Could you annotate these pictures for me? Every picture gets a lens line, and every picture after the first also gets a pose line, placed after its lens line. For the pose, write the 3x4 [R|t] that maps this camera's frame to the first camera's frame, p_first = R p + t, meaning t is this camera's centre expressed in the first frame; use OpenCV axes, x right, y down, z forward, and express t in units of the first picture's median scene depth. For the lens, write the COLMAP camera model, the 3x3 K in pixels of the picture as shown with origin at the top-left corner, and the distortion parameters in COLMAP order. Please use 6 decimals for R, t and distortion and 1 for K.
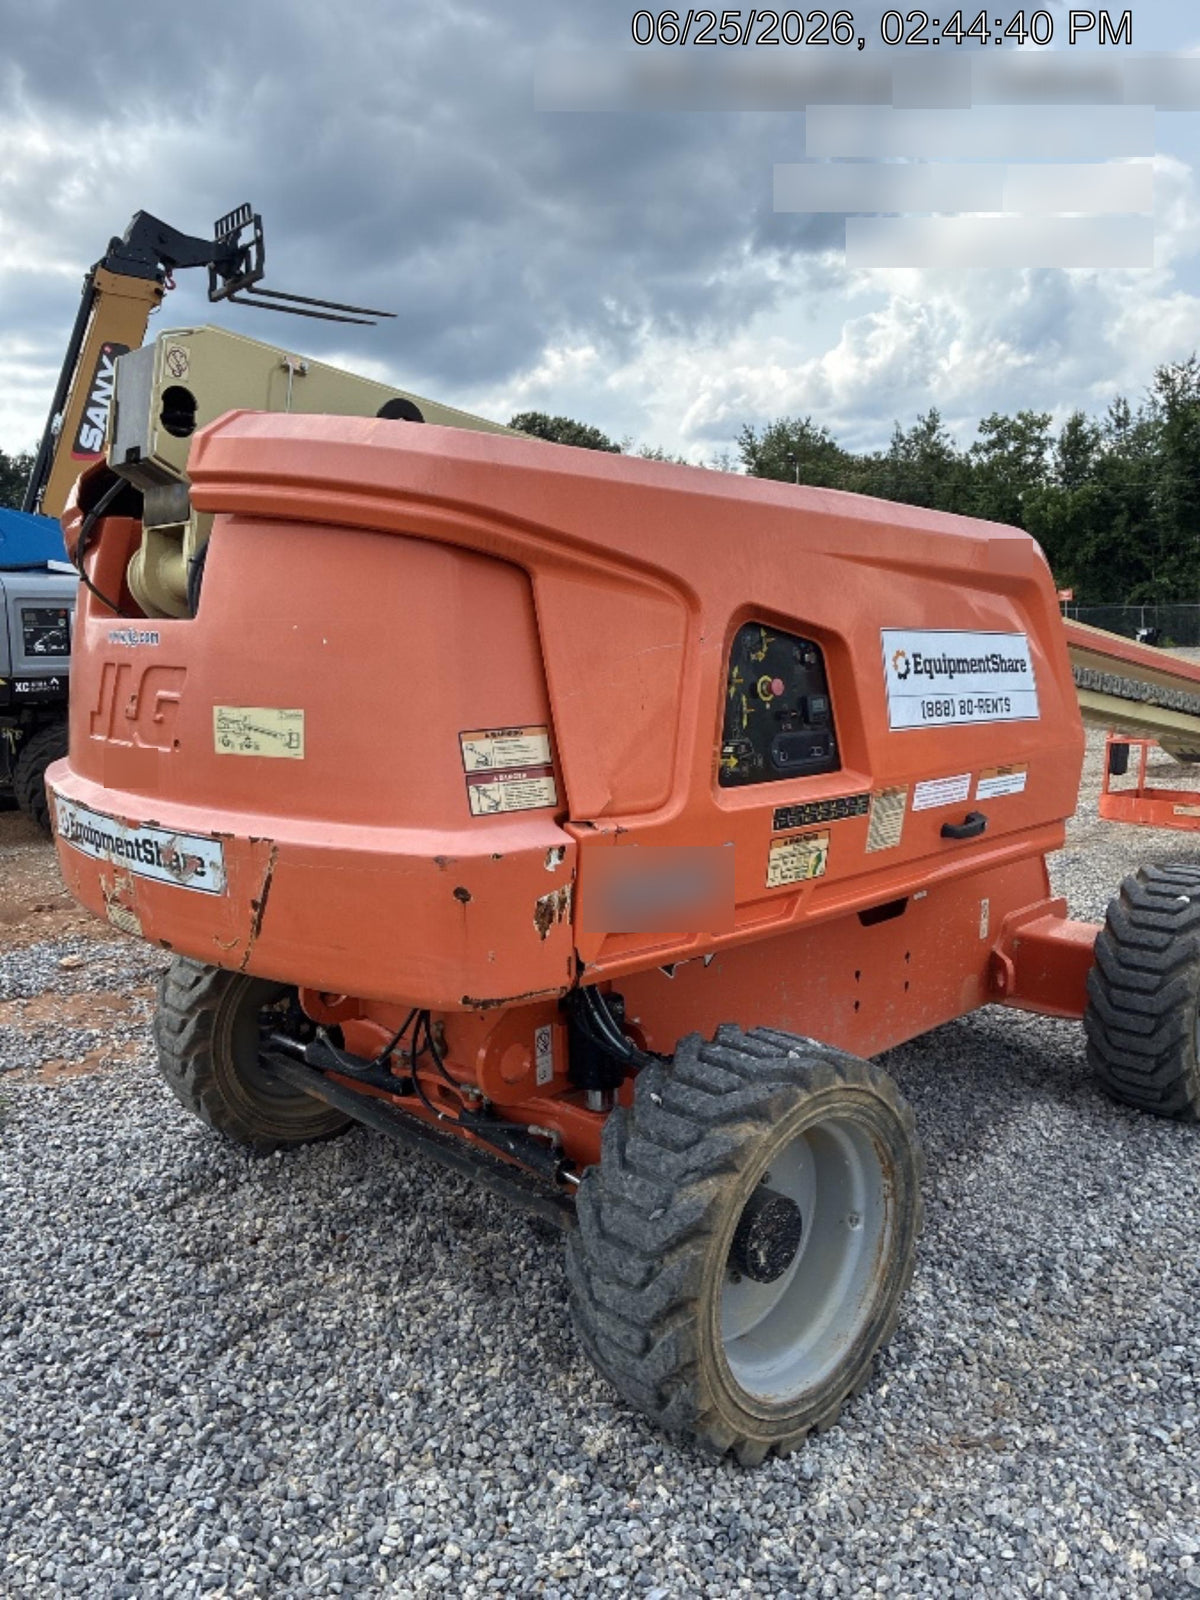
lens RADIAL K [[1244.0, 0, 577.5], [0, 1244.0, 822.7], [0, 0, 1]] dist [0.007551, -0.000192]
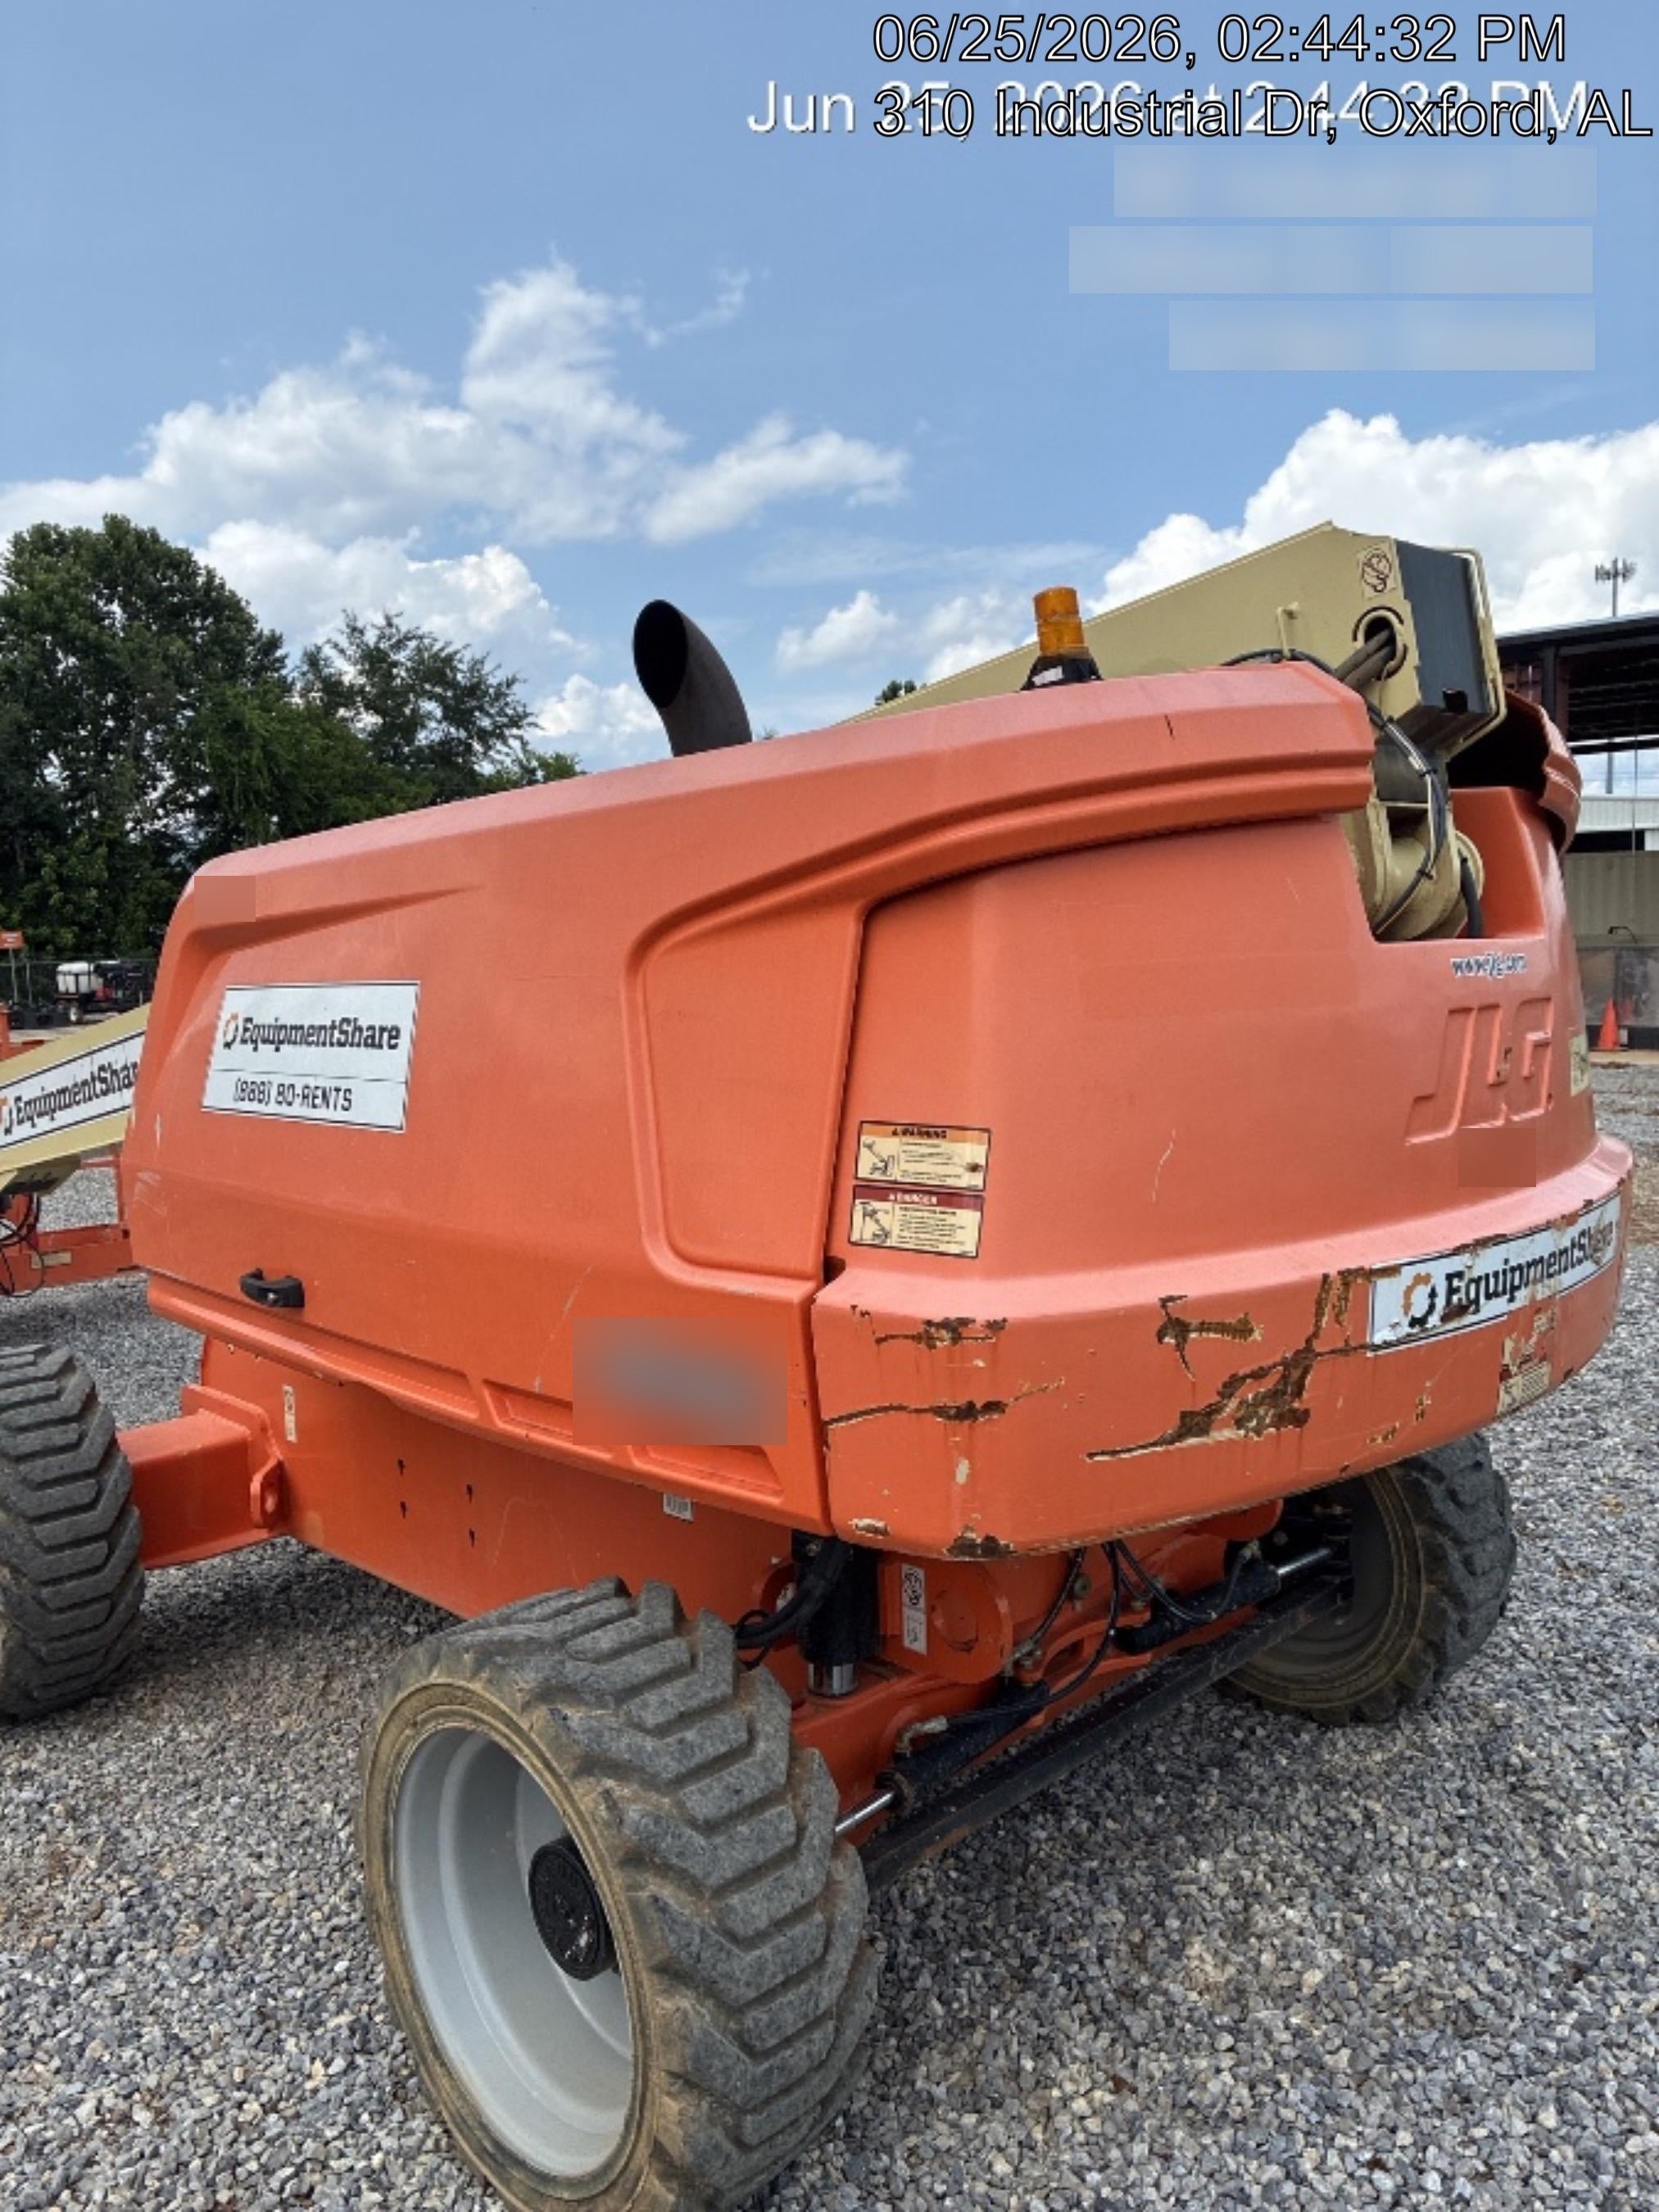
lens RADIAL K [[1626.3, 0, 772.4], [0, 1626.3, 1078.8], [0, 0, 1]] dist [0.002809, 0.000370]
pose [[-0.015473, -0.065114, 0.997758, -1.311987], [0.210899, 0.975215, 0.066913, -0.242894], [-0.977385, 0.211462, -0.001357, 1.472877]]
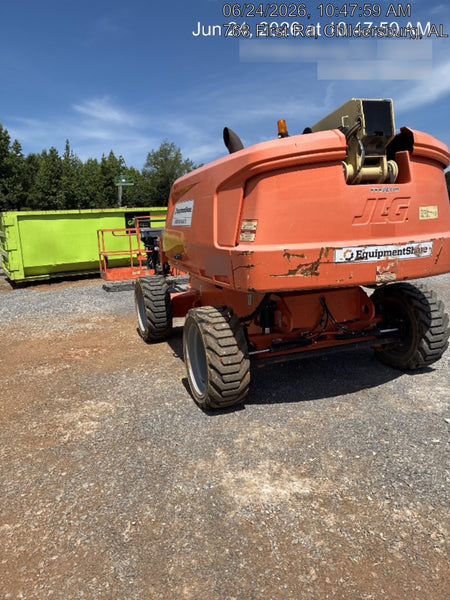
lens RADIAL K [[466.5, 0, 216.6], [0, 466.5, 308.5], [0, 0, 1]] dist [0.007551, -0.000192]
pose [[0.376110, -0.188679, 0.907161, -1.792817], [0.203212, 0.972009, 0.117915, -0.084024], [-0.904016, 0.139997, 0.403924, 0.998792]]
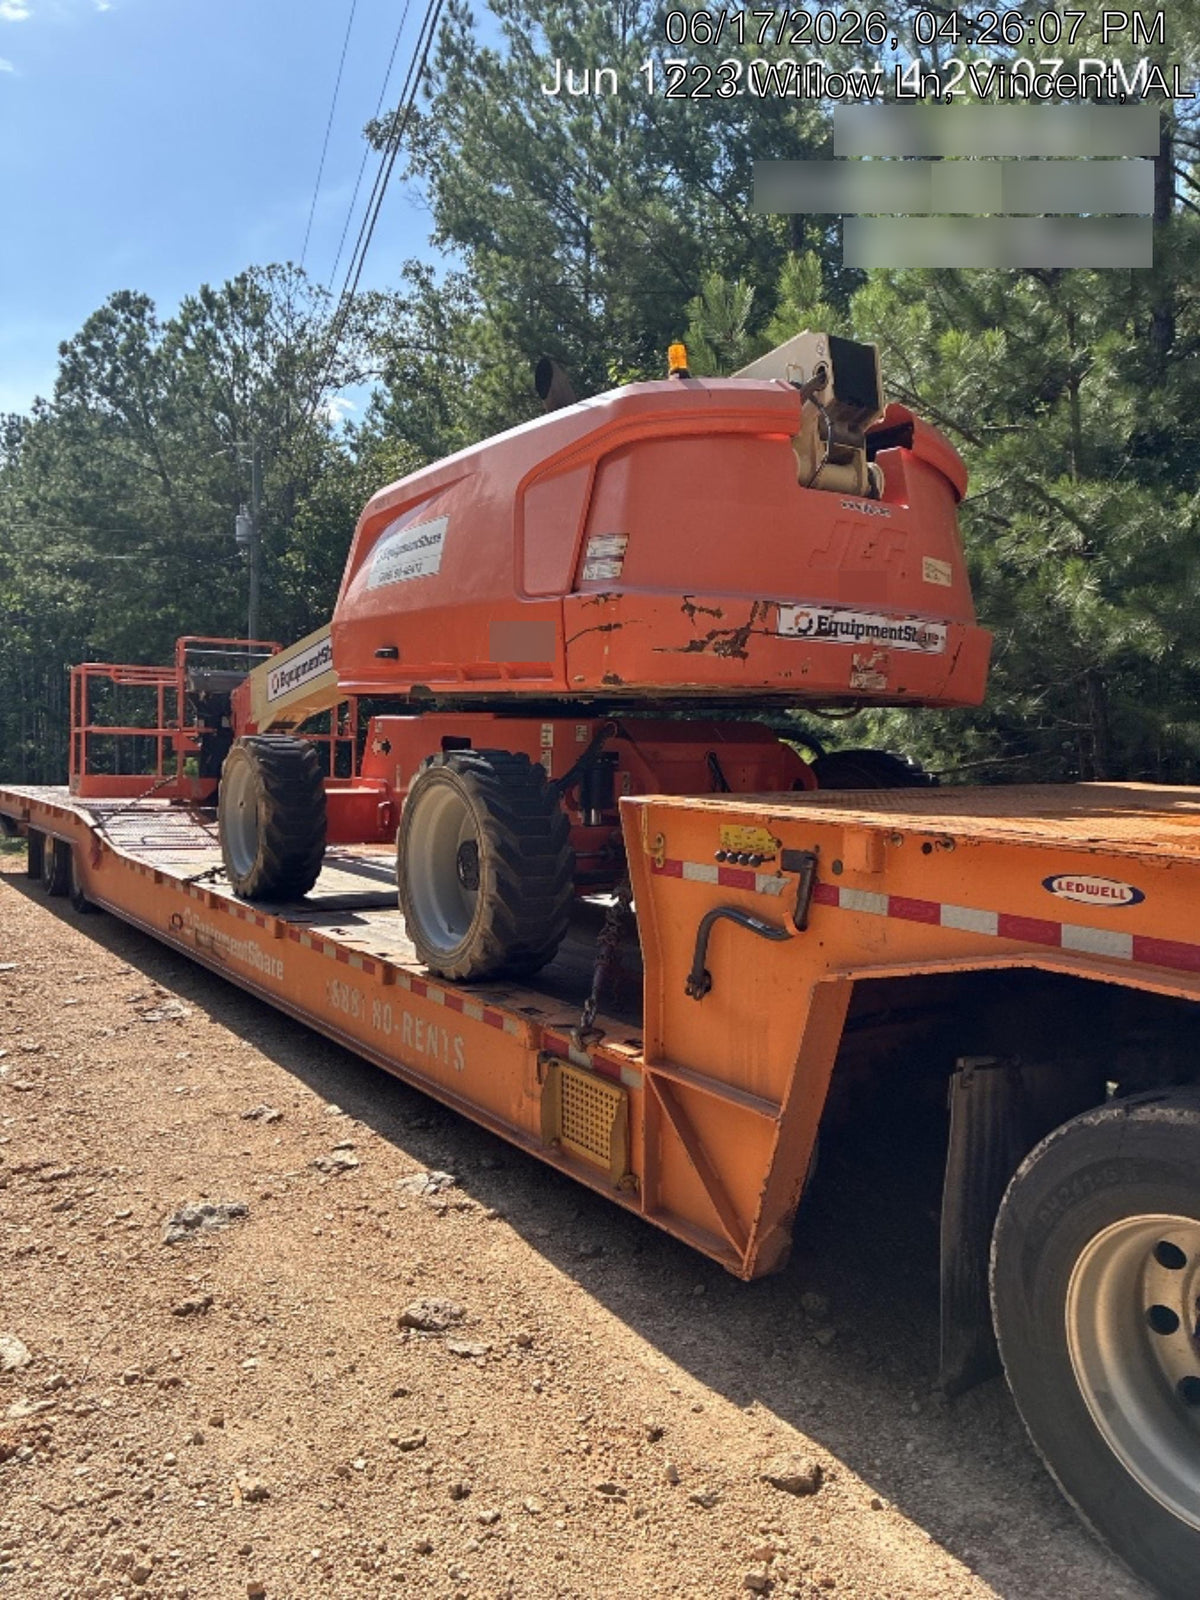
lens RADIAL K [[1237.8, 0, 600.0], [0, 1237.8, 800.0], [0, 0, 1]] dist [-0.023422, -0.006650]
pose [[0.141495, -0.042838, 0.989012, -2.176923], [0.144103, 0.989313, 0.022235, 0.156992], [-0.979394, 0.139373, 0.146156, 1.225529]]
